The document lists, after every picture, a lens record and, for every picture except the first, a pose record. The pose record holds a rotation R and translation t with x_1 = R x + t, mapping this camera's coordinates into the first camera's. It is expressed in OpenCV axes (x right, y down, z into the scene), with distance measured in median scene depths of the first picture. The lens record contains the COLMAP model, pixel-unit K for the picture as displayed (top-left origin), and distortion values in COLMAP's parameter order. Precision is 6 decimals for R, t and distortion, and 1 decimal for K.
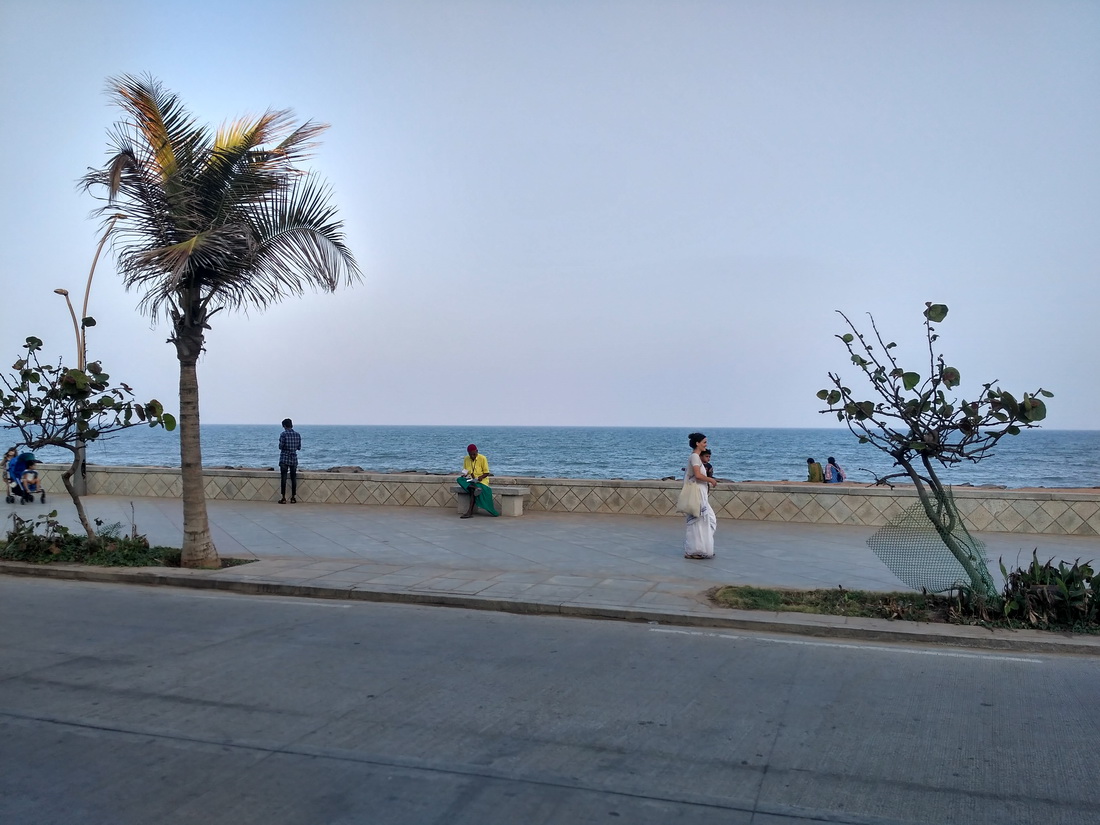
lens RADIAL K [[1005.7, 0, 549.5], [0, 1005.7, 409.5], [0, 0, 1]] dist [-0.016568, 0.000000]
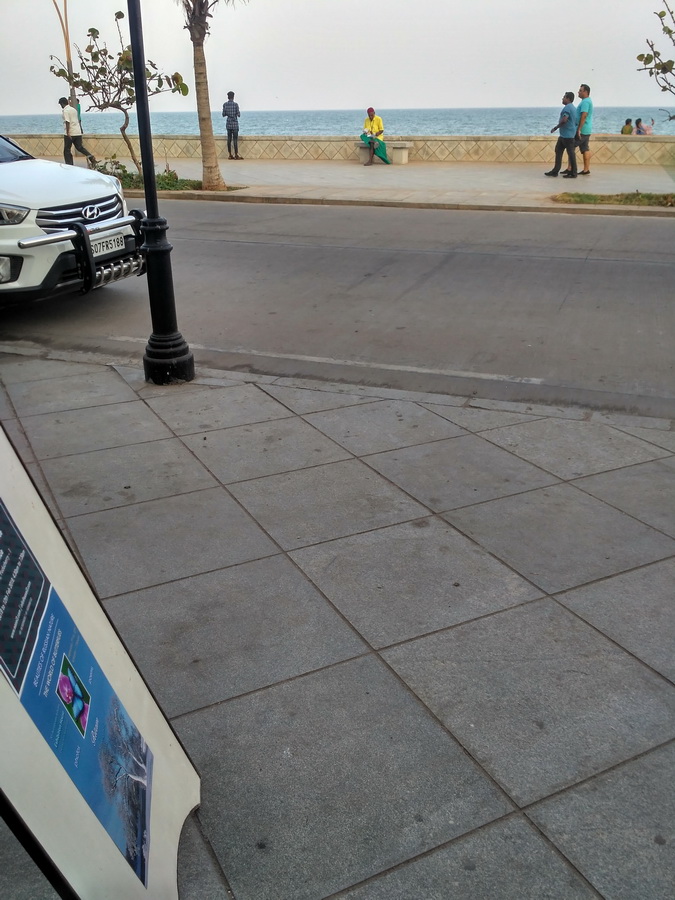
lens RADIAL K [[822.9, 0, 336.6], [0, 822.9, 453.0], [0, 0, 1]] dist [-0.016568, 0.000000]
pose [[0.998158, 0.007136, -0.060244, -0.083410], [0.017722, 0.915435, 0.402075, 0.022268], [0.058019, -0.402402, 0.913622, -0.305555]]
